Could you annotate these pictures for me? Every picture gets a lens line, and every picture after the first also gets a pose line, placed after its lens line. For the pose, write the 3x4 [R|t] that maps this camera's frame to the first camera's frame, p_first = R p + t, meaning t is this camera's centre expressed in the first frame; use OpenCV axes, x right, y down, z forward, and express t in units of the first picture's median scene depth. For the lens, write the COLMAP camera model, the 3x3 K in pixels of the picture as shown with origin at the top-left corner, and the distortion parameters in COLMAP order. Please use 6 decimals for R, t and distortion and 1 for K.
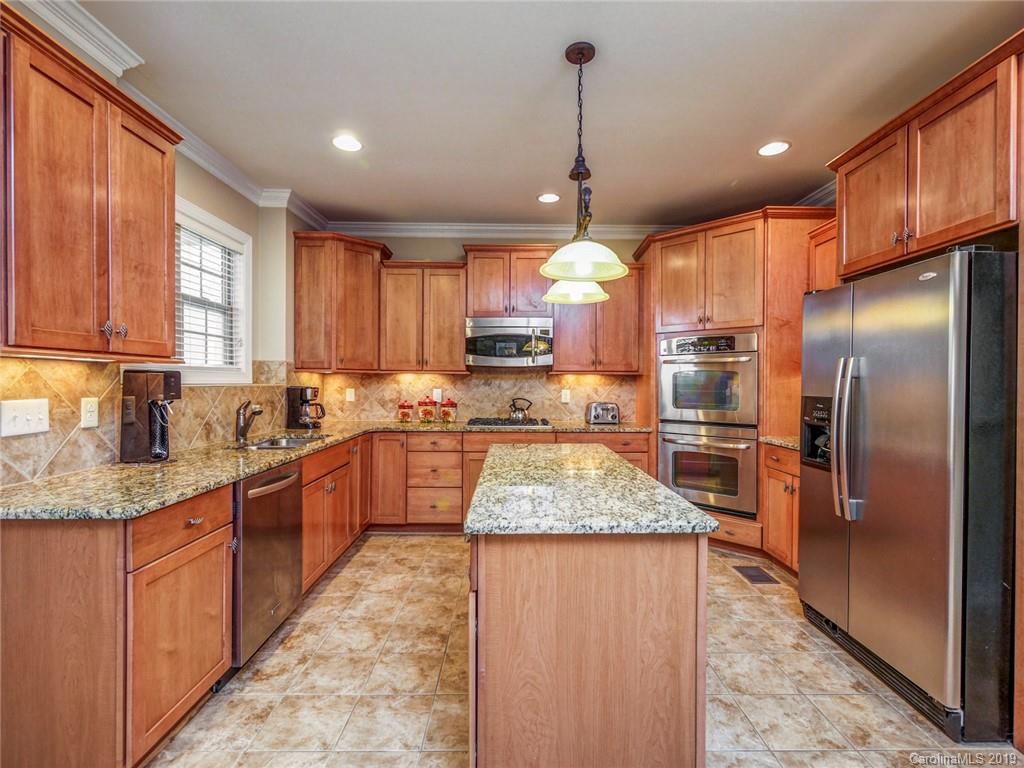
lens RADIAL K [[481.7, 0, 516.9], [0, 481.7, 385.9], [0, 0, 1]] dist [-0.000676, -0.000483]
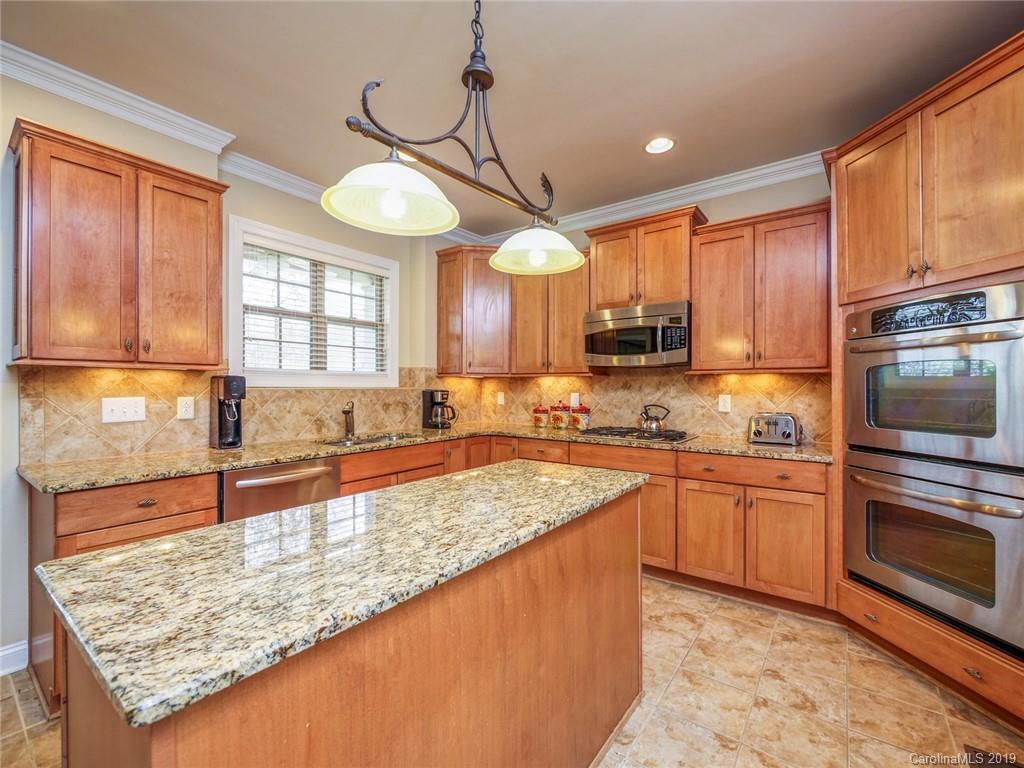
lens RADIAL K [[442.7, 0, 516.0], [0, 442.7, 386.4], [0, 0, 1]] dist [-0.005612, 0.000570]
pose [[0.795787, -0.003935, -0.605564, 0.314933], [-0.002458, 0.999950, -0.009728, 0.002524], [0.605571, 0.009230, 0.795737, 0.307269]]
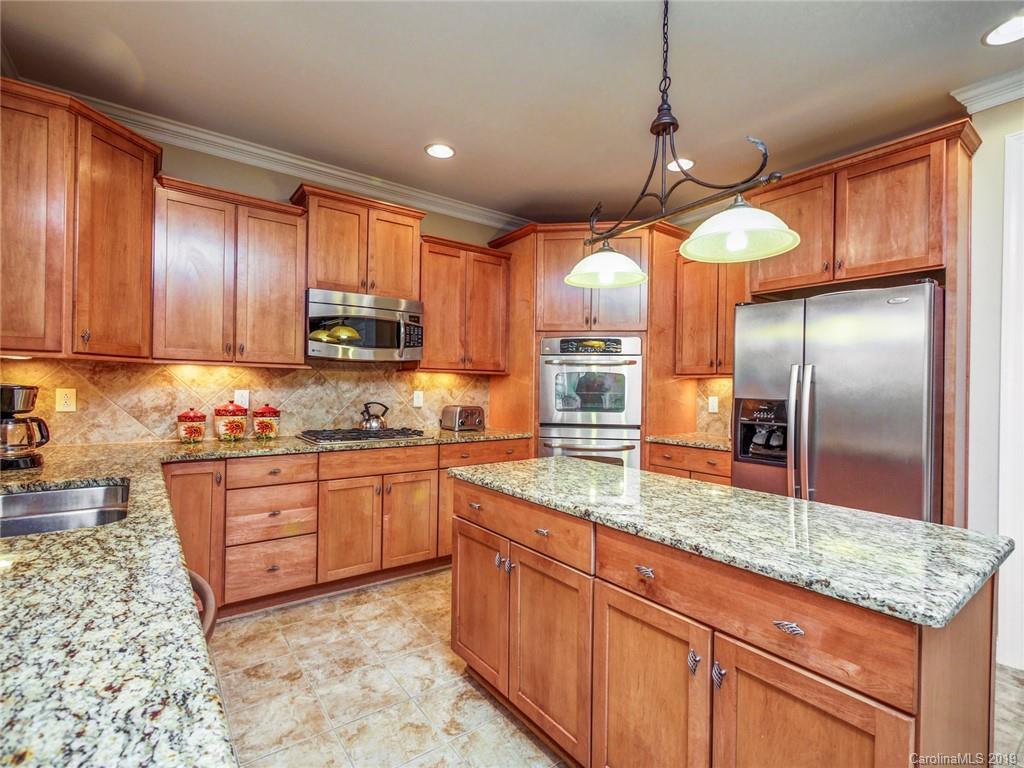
lens RADIAL K [[487.8, 0, 515.1], [0, 487.8, 385.7], [0, 0, 1]] dist [0.002197, -0.000342]
pose [[0.805526, 0.007537, 0.592512, -0.315314], [-0.007775, 0.999967, -0.002151, -0.000970], [-0.592509, -0.002874, 0.805559, 0.278352]]
